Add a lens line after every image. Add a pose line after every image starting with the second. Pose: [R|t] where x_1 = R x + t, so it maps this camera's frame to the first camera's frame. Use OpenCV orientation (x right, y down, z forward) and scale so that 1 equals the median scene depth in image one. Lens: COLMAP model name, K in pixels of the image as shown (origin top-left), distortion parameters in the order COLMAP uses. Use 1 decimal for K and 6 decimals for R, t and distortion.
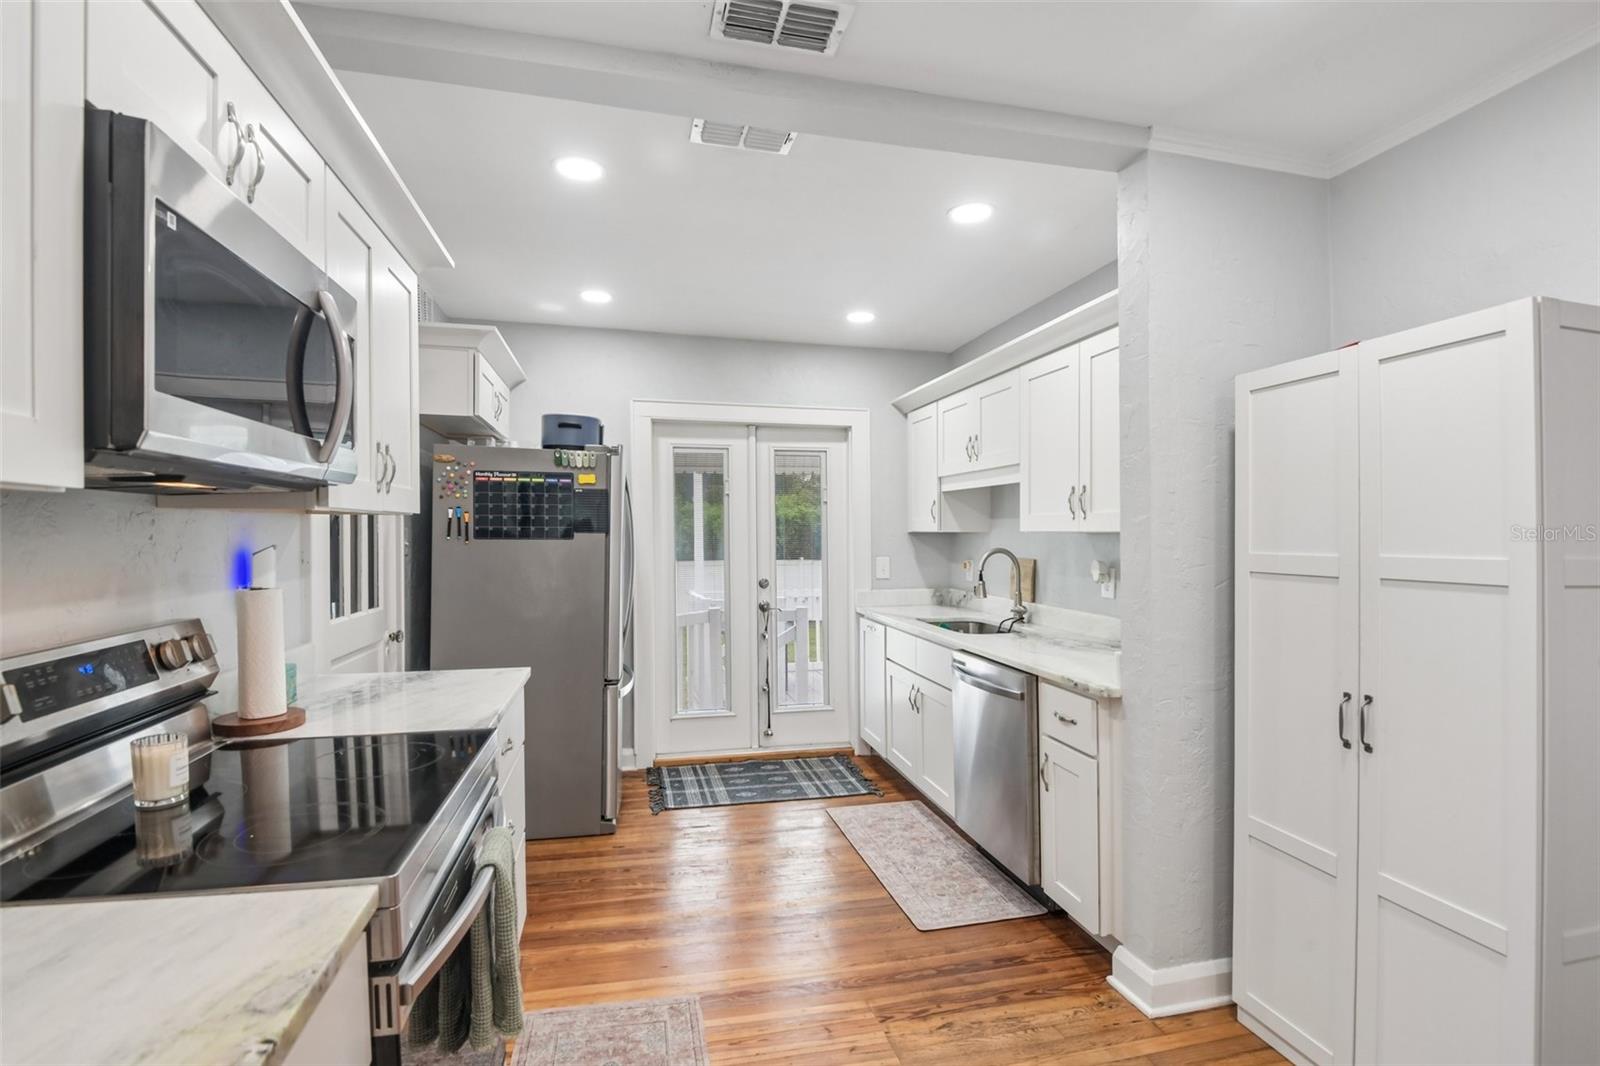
lens RADIAL K [[754.4, 0, 837.0], [0, 754.4, 521.2], [0, 0, 1]] dist [-0.023916, -0.005468]
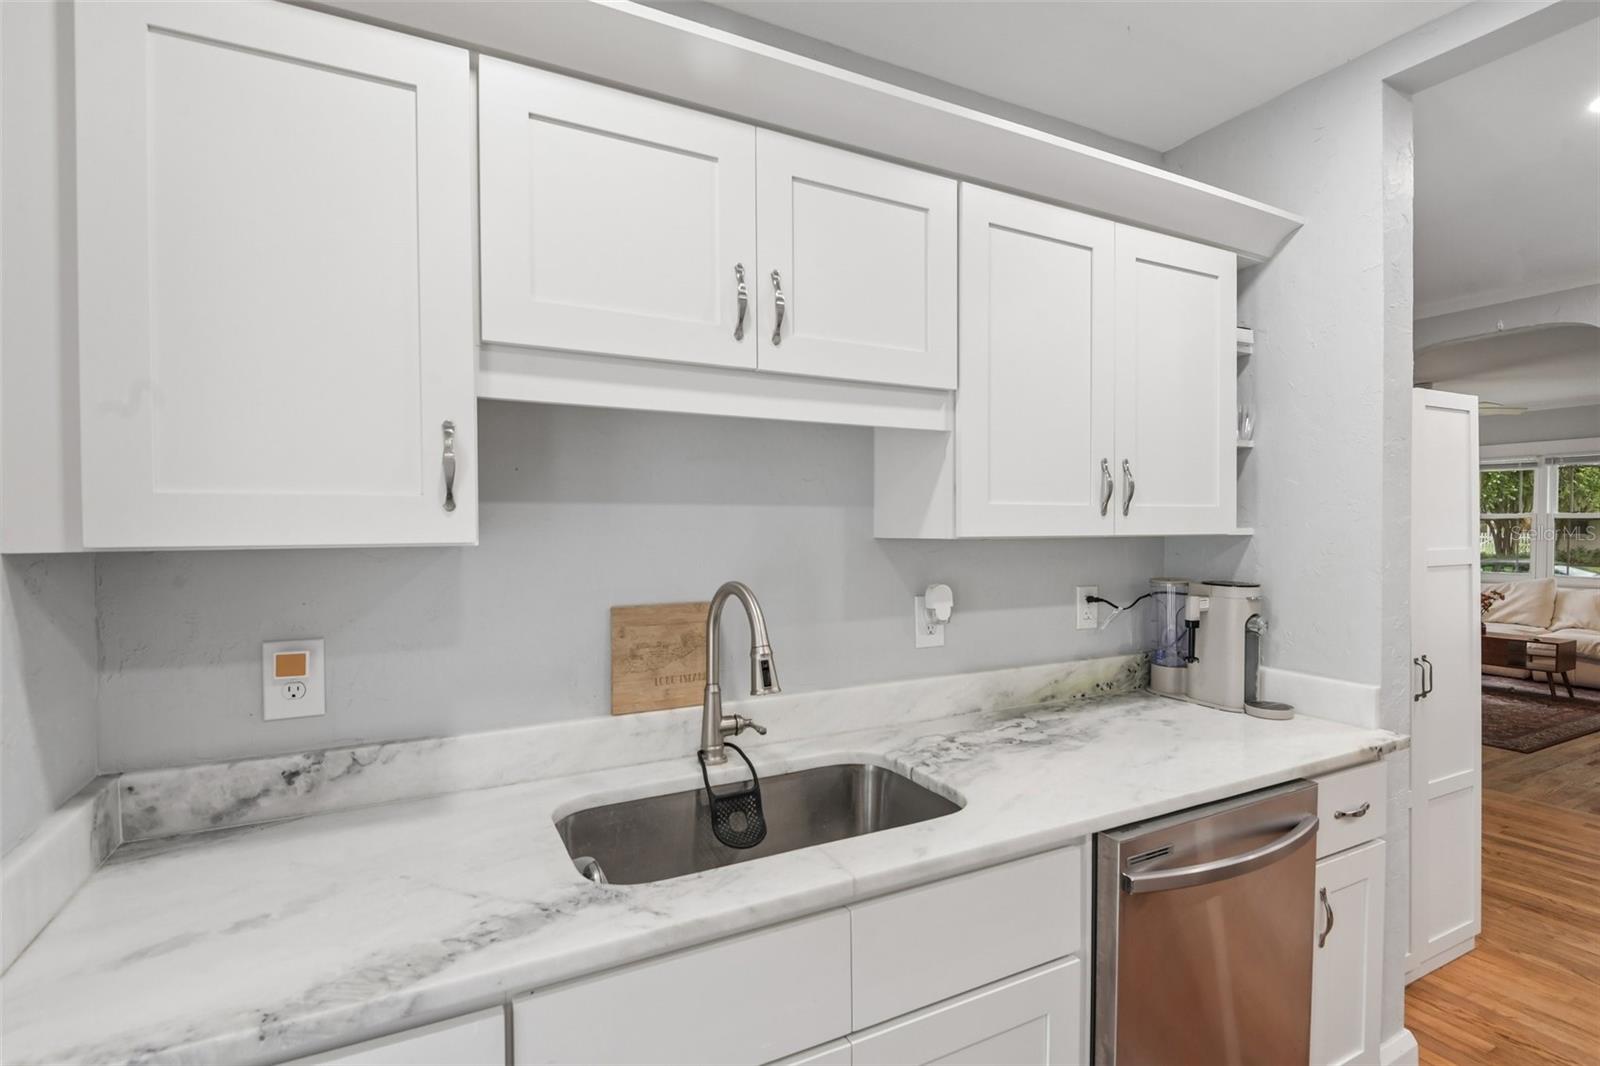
lens RADIAL K [[754.4, 0, 735.8], [0, 754.4, 522.8], [0, 0, 1]] dist [-0.023916, -0.005468]
pose [[-0.179177, -0.005692, 0.983800, -0.205714], [-0.012266, 0.999918, 0.003551, 0.004526], [-0.983740, -0.011431, -0.179232, 1.366837]]
